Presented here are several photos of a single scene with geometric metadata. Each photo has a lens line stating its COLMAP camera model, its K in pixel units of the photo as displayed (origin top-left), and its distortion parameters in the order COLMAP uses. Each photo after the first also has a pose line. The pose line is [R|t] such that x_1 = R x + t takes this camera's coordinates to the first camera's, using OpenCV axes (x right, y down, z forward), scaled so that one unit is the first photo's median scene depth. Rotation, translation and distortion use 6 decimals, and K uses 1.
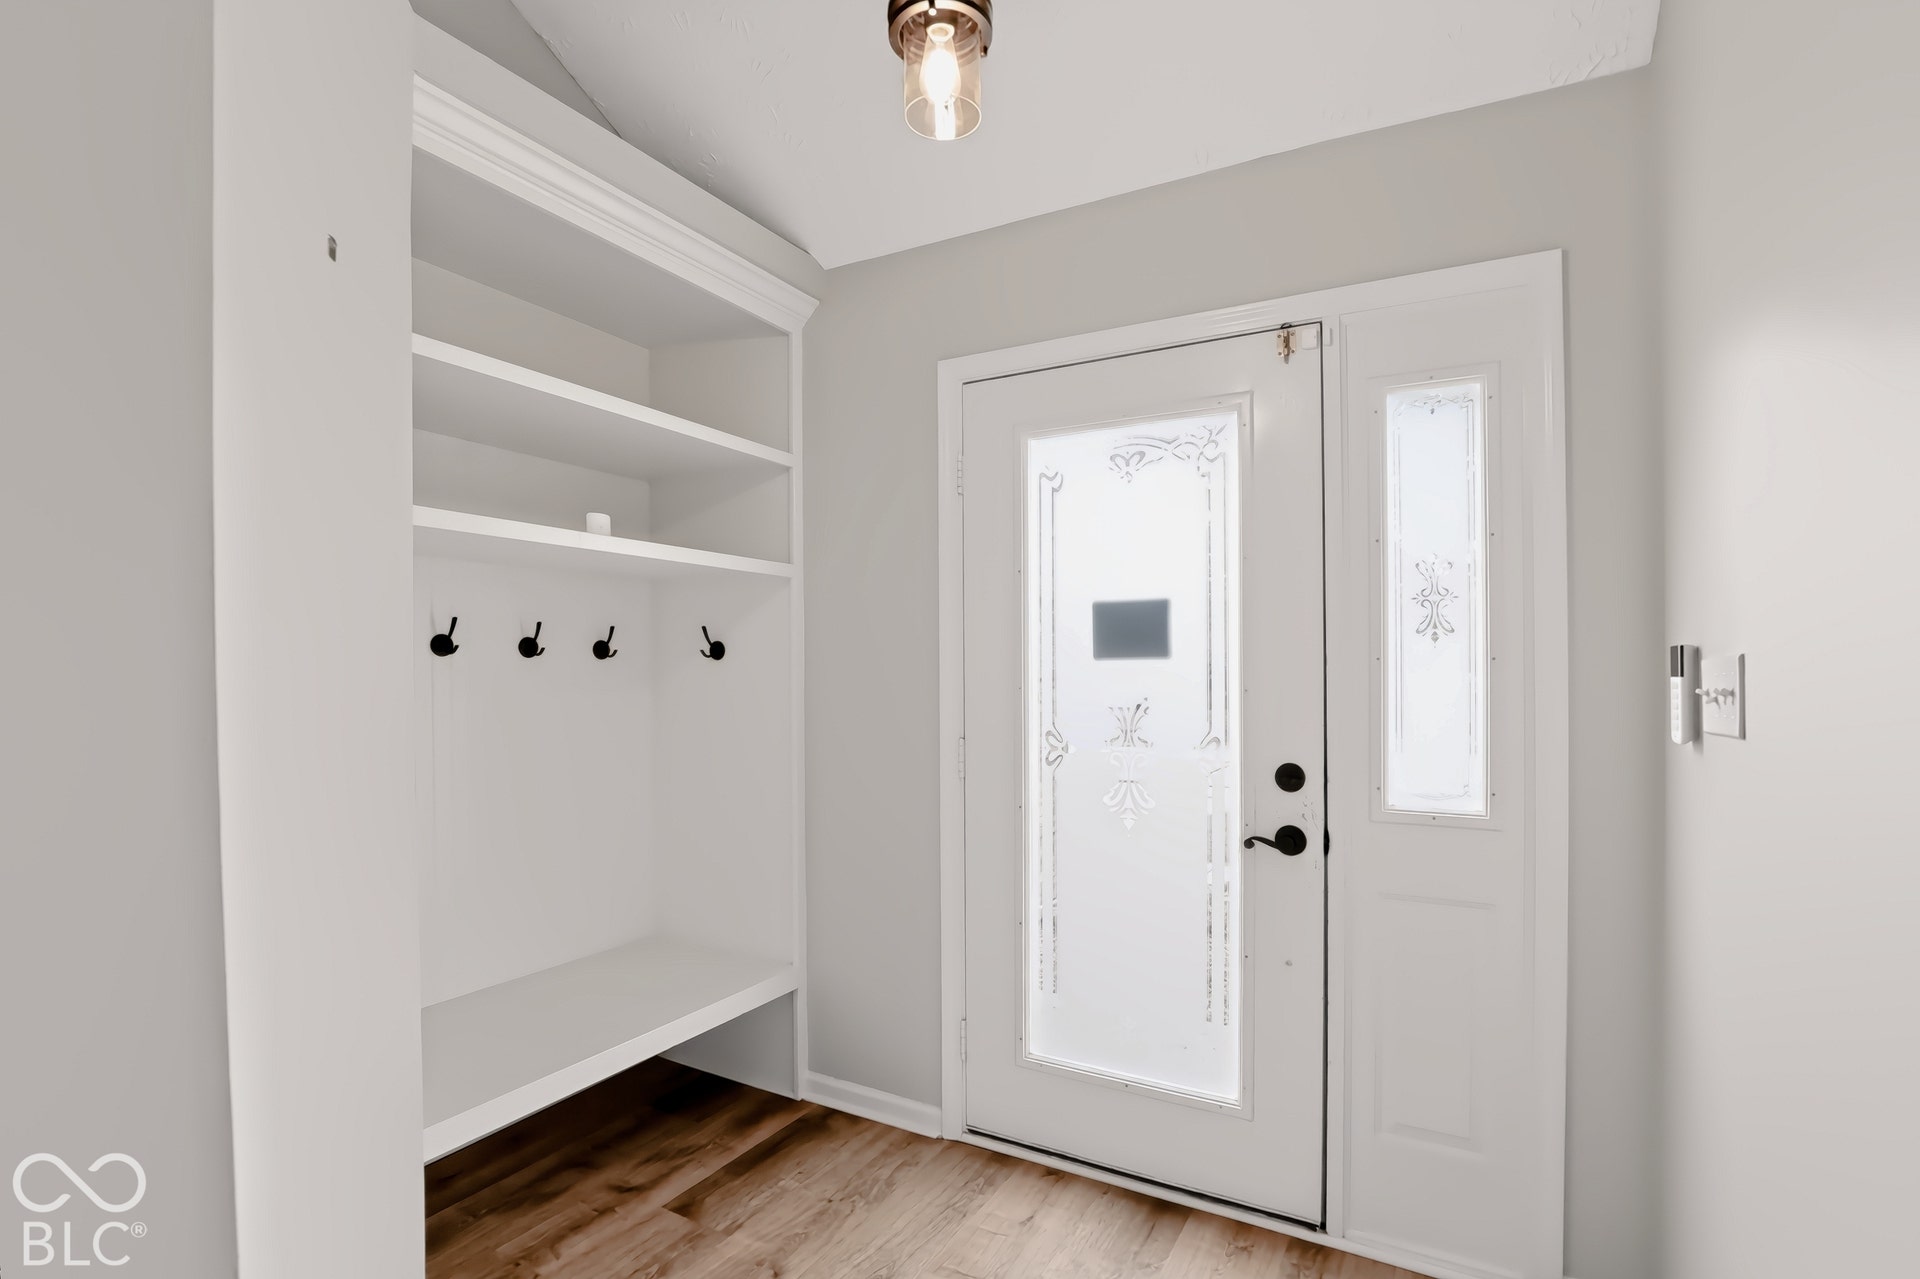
lens RADIAL K [[882.4, 0, 964.4], [0, 882.4, 656.8], [0, 0, 1]] dist [-0.018303, -0.000549]
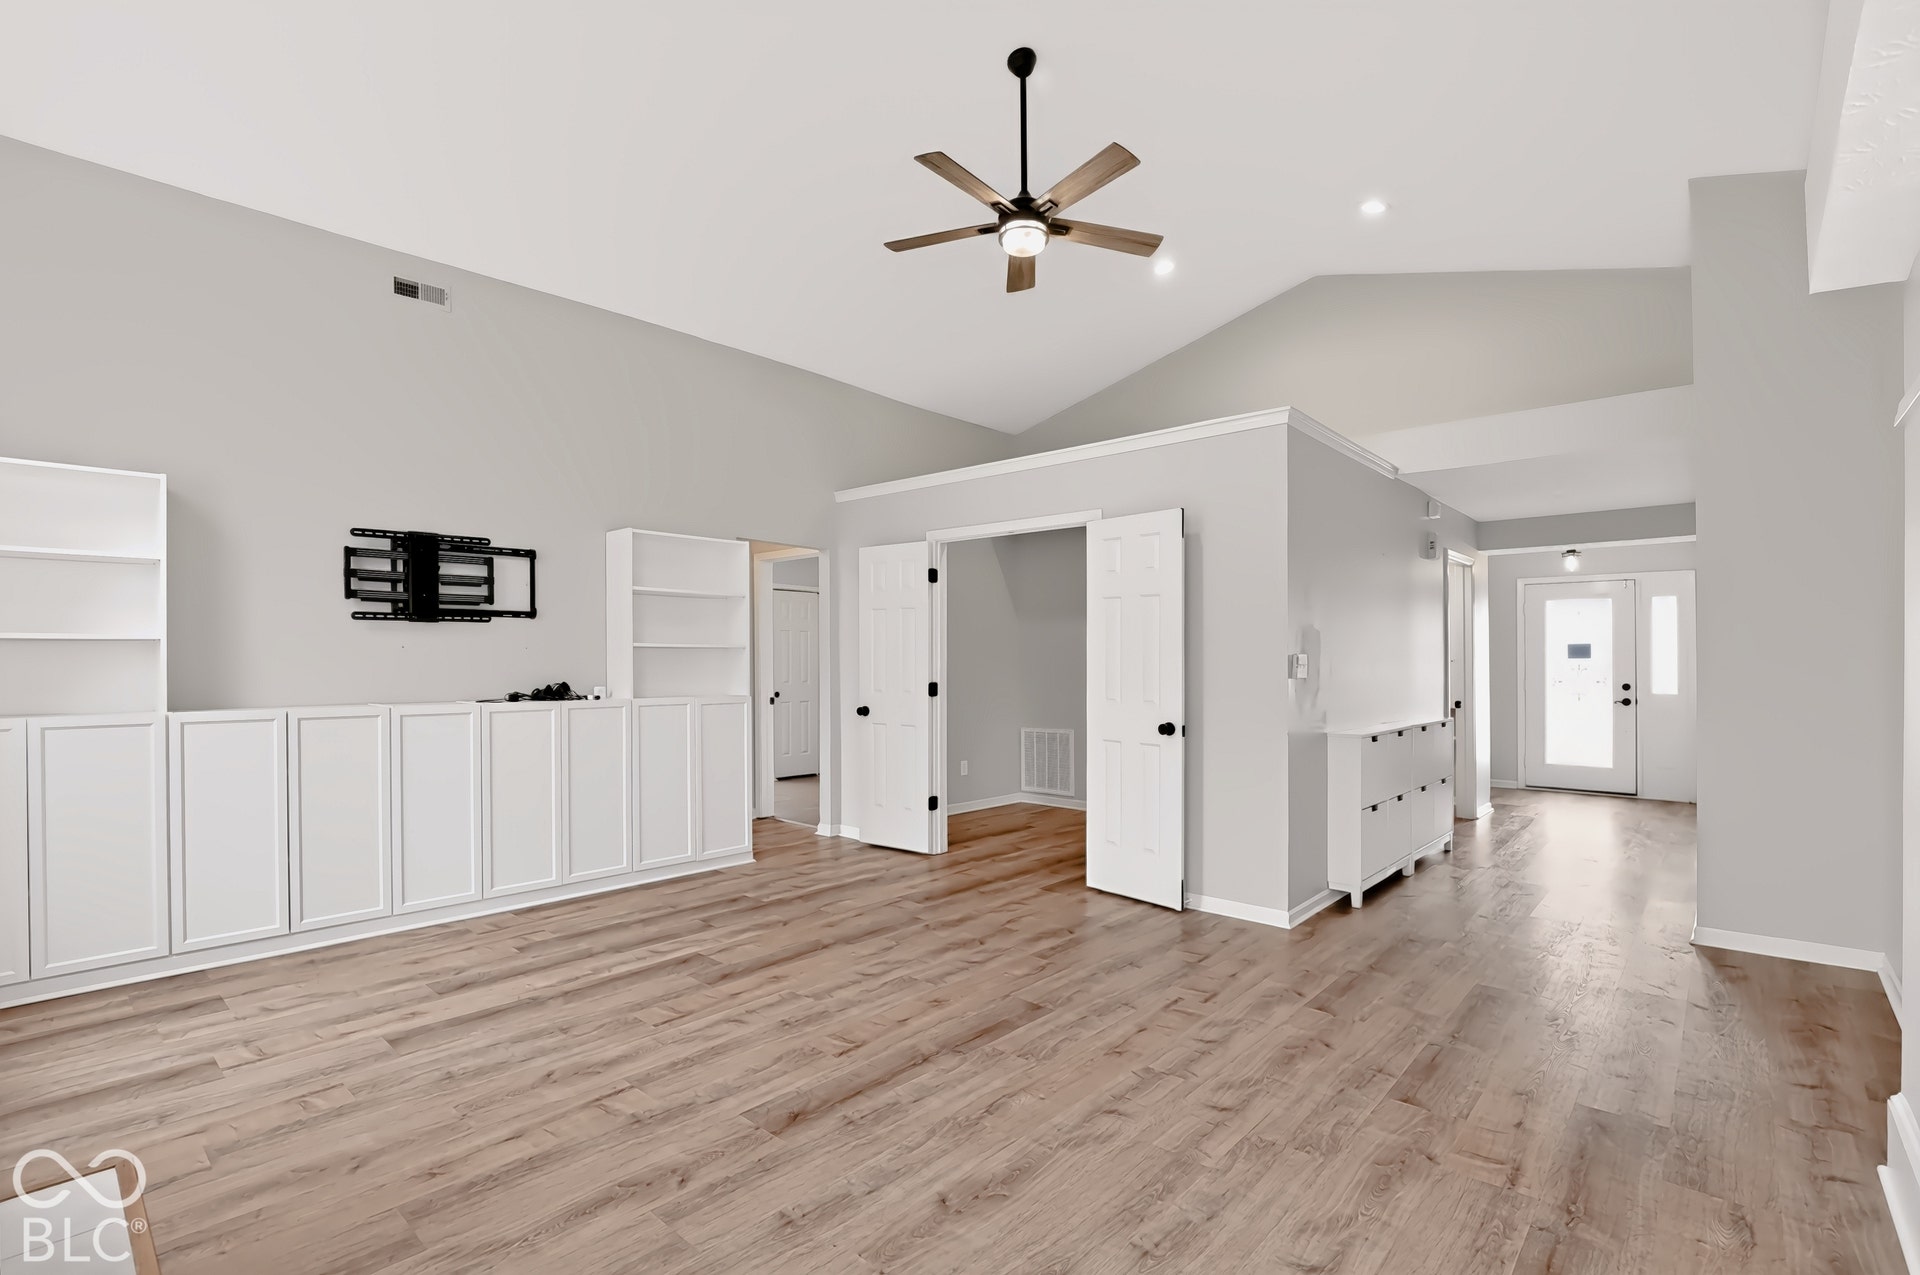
lens RADIAL K [[882.4, 0, 951.3], [0, 882.4, 664.0], [0, 0, 1]] dist [-0.018303, -0.000549]
pose [[0.977836, -0.003455, -0.209342, -1.877011], [0.005841, 0.999925, 0.010780, -0.034214], [0.209289, -0.011764, 0.977783, -3.682631]]
